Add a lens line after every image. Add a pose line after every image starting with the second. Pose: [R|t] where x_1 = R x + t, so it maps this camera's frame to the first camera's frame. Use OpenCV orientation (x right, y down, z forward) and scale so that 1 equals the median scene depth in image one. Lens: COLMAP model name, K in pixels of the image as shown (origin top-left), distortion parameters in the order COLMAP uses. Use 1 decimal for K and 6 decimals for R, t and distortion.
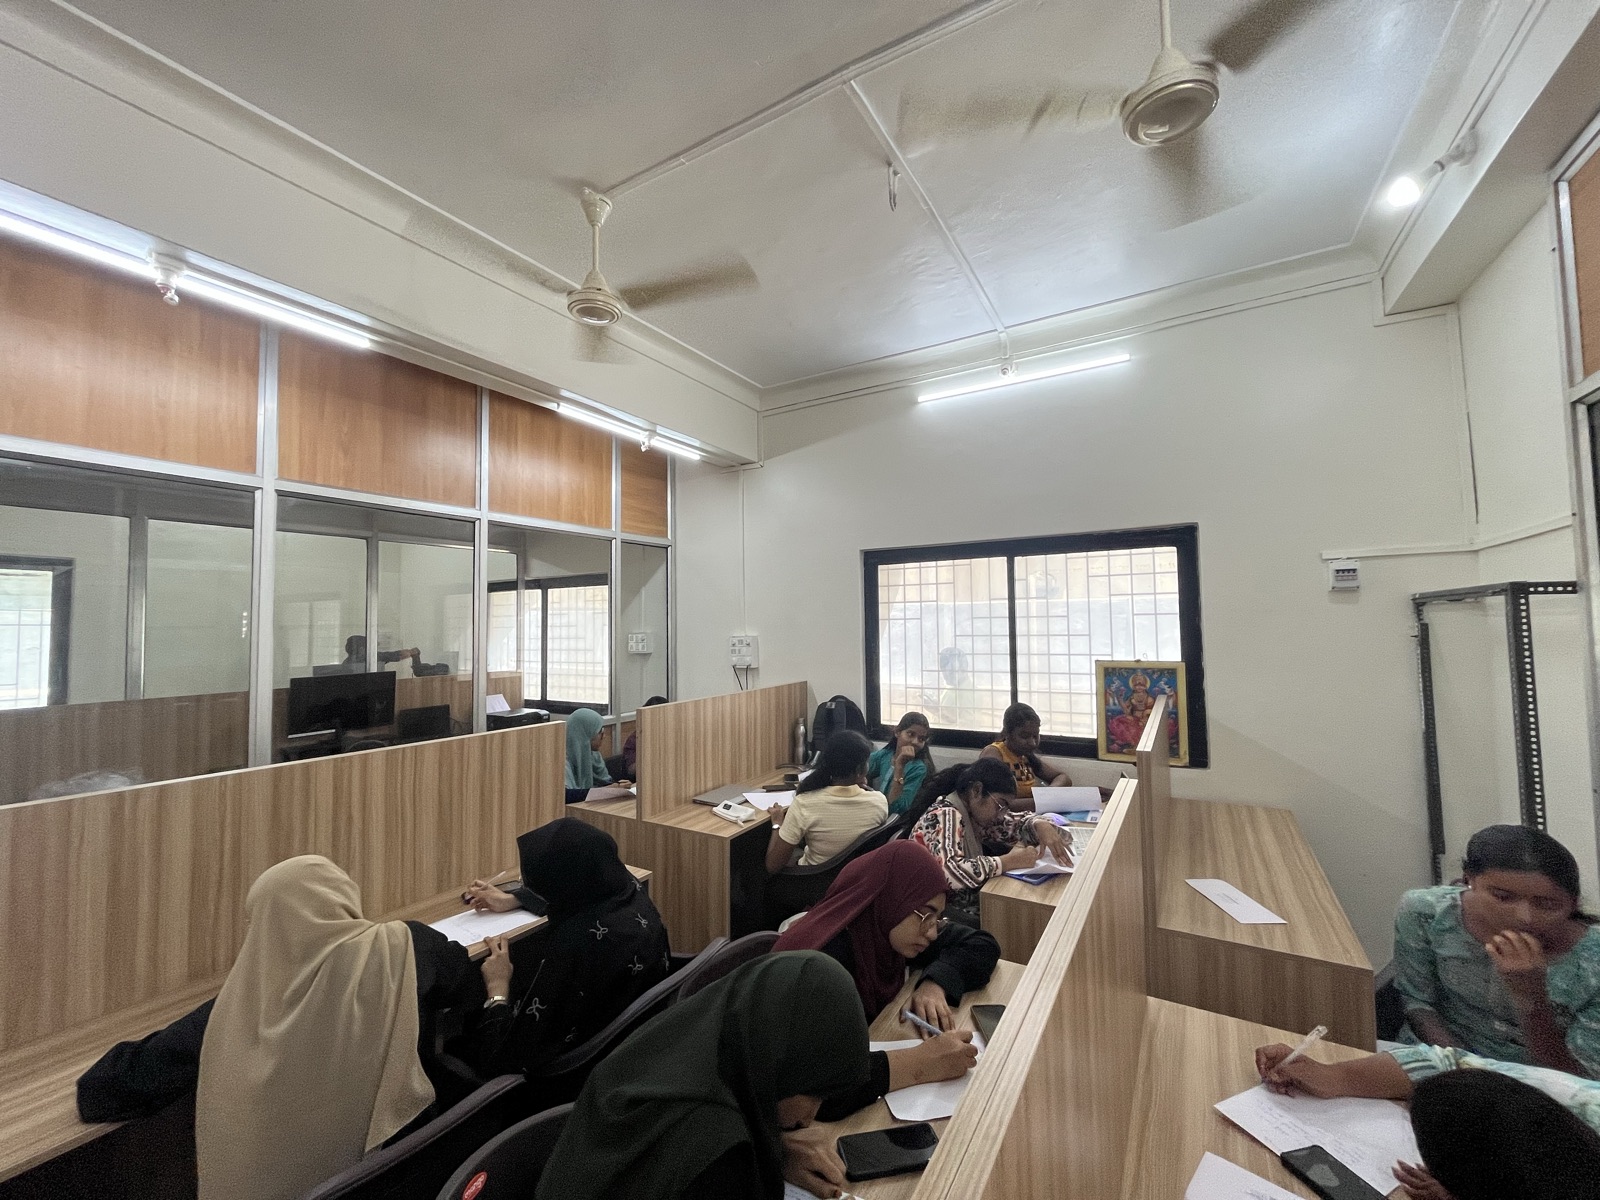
lens RADIAL K [[647.7, 0, 797.9], [0, 647.7, 599.5], [0, 0, 1]] dist [-0.002194, -0.000600]
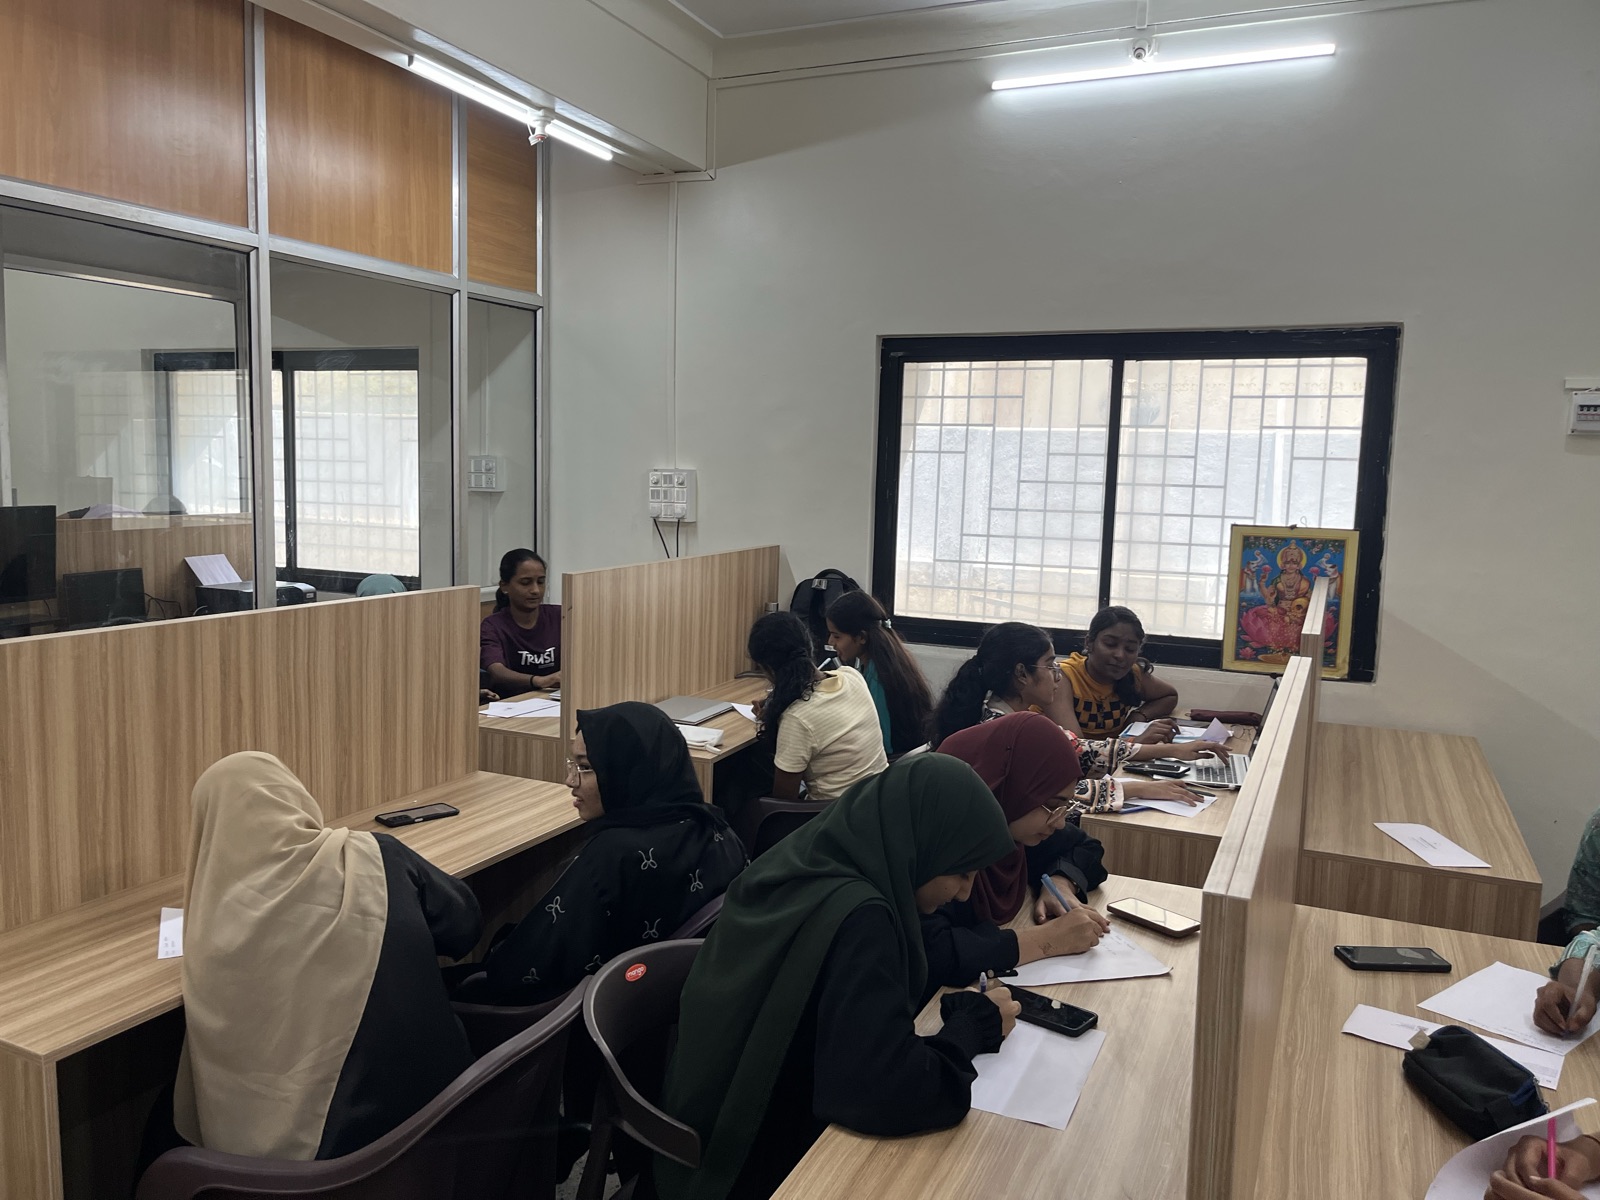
lens RADIAL K [[1214.6, 0, 789.2], [0, 1214.6, 606.0], [0, 0, 1]] dist [0.055673, -0.074291]
pose [[0.992110, 0.025374, 0.122775, -0.146025], [-0.044651, 0.986604, 0.156903, -0.000925], [-0.117150, -0.161147, 0.979953, -0.196545]]
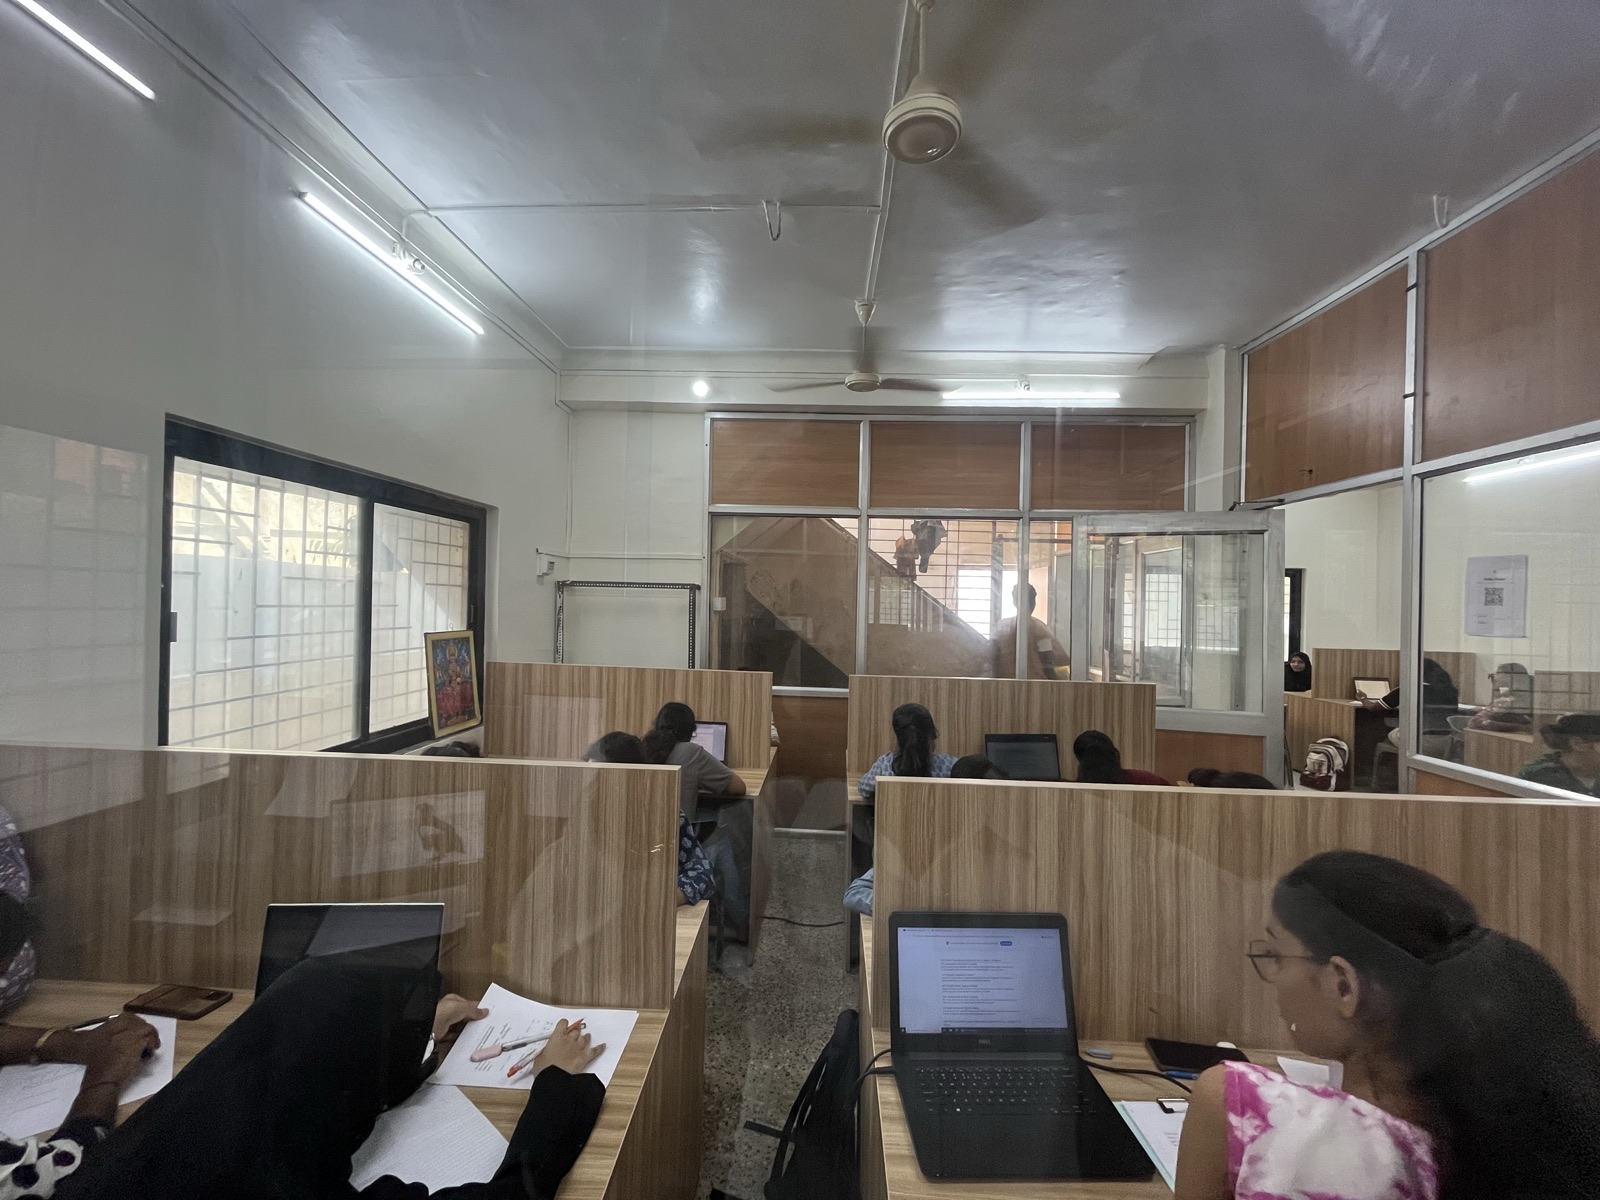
lens RADIAL K [[647.7, 0, 802.0], [0, 647.7, 596.6], [0, 0, 1]] dist [-0.002194, -0.000600]
pose [[-0.498013, 0.013009, 0.867072, -0.597787], [-0.048752, 0.997886, -0.042972, 0.055299], [-0.865798, -0.063672, -0.496326, 0.991850]]
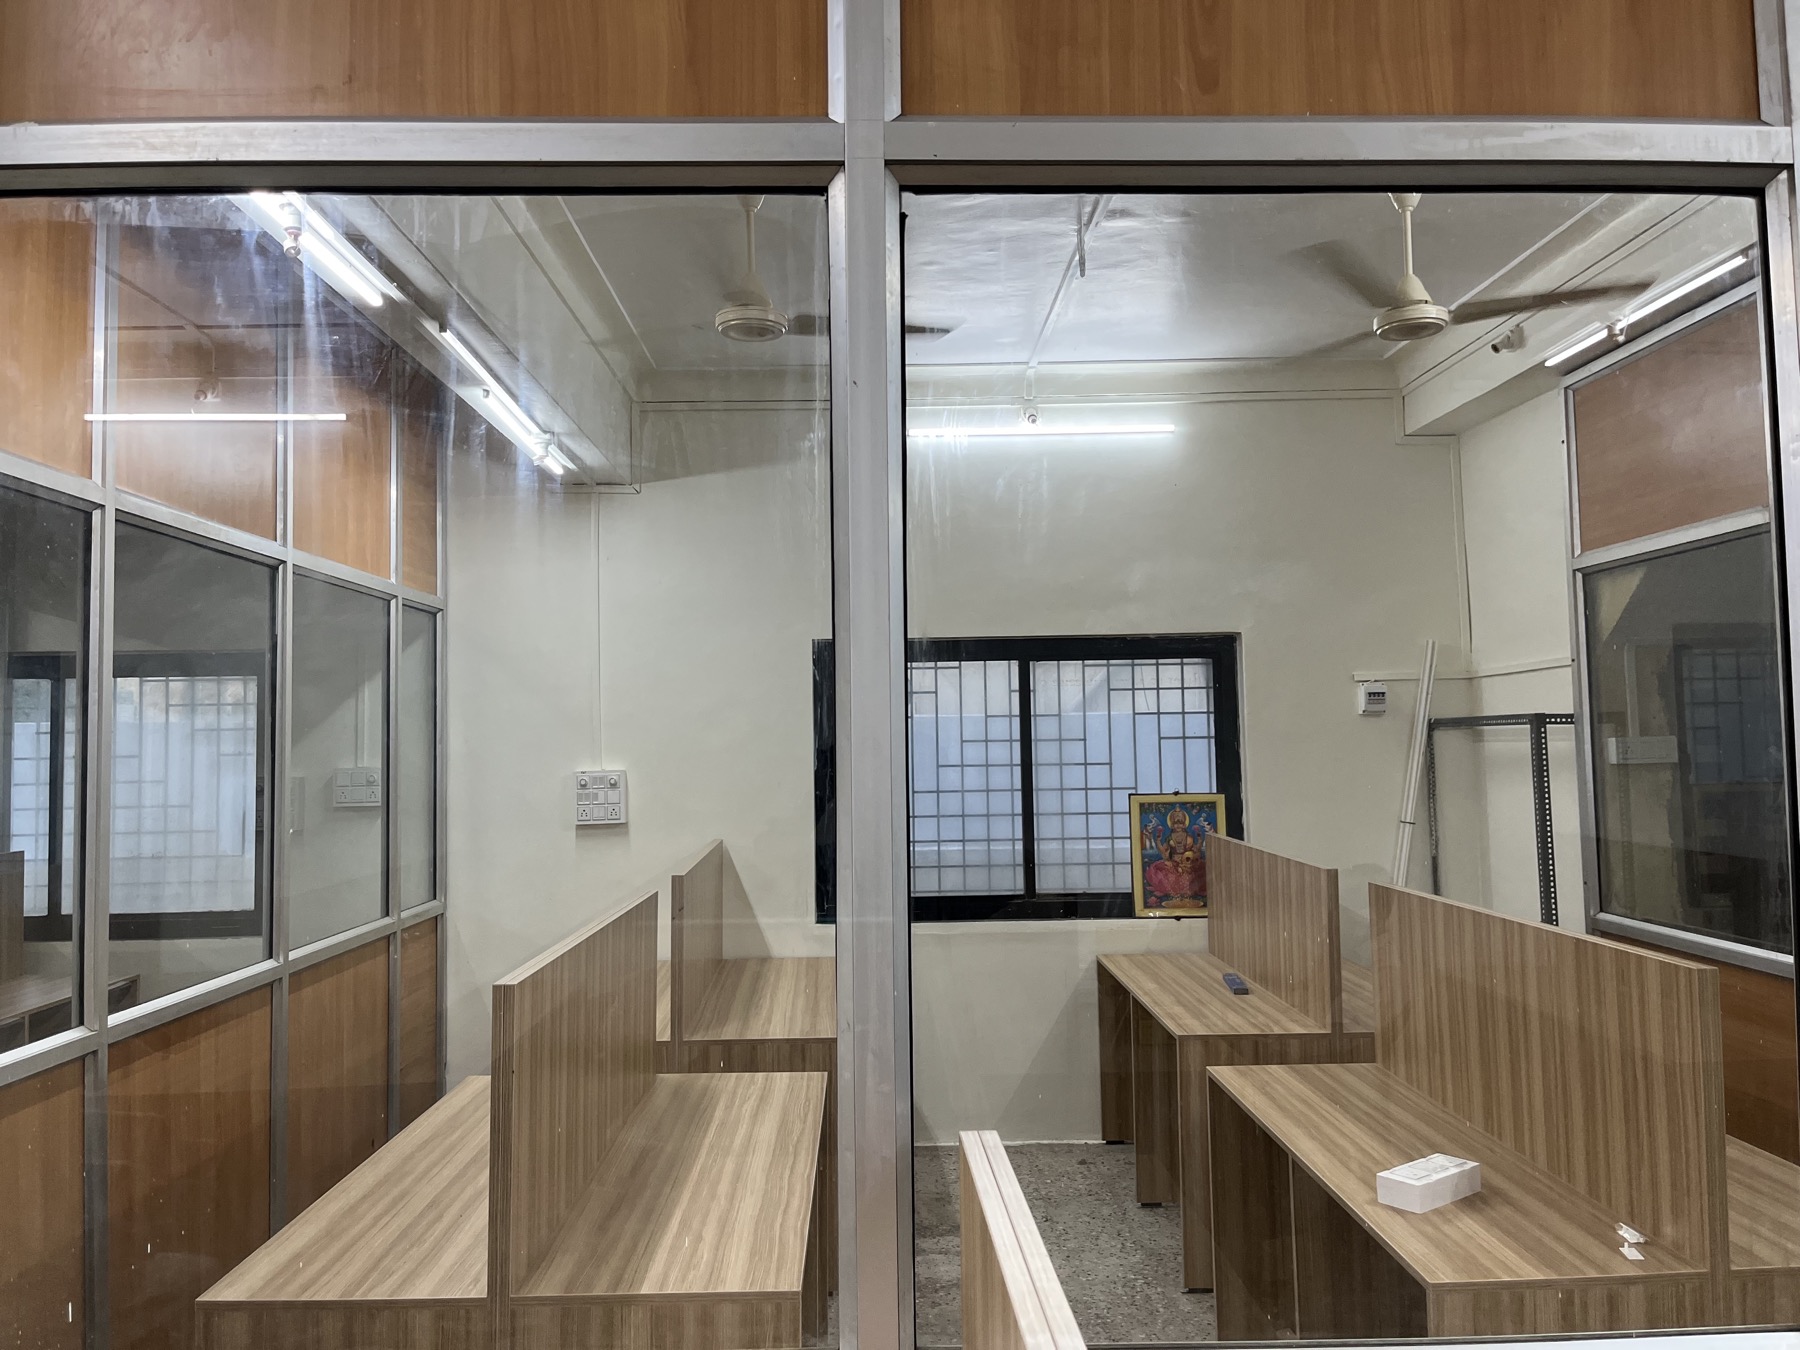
lens RADIAL K [[1366.4, 0, 904.6], [0, 1366.4, 669.4], [0, 0, 1]] dist [0.055673, -0.074291]
pose [[0.843874, 0.030838, 0.535655, -0.688147], [-0.017835, 0.999407, -0.029440, -0.006688], [-0.536245, 0.015290, 0.843924, -0.287898]]
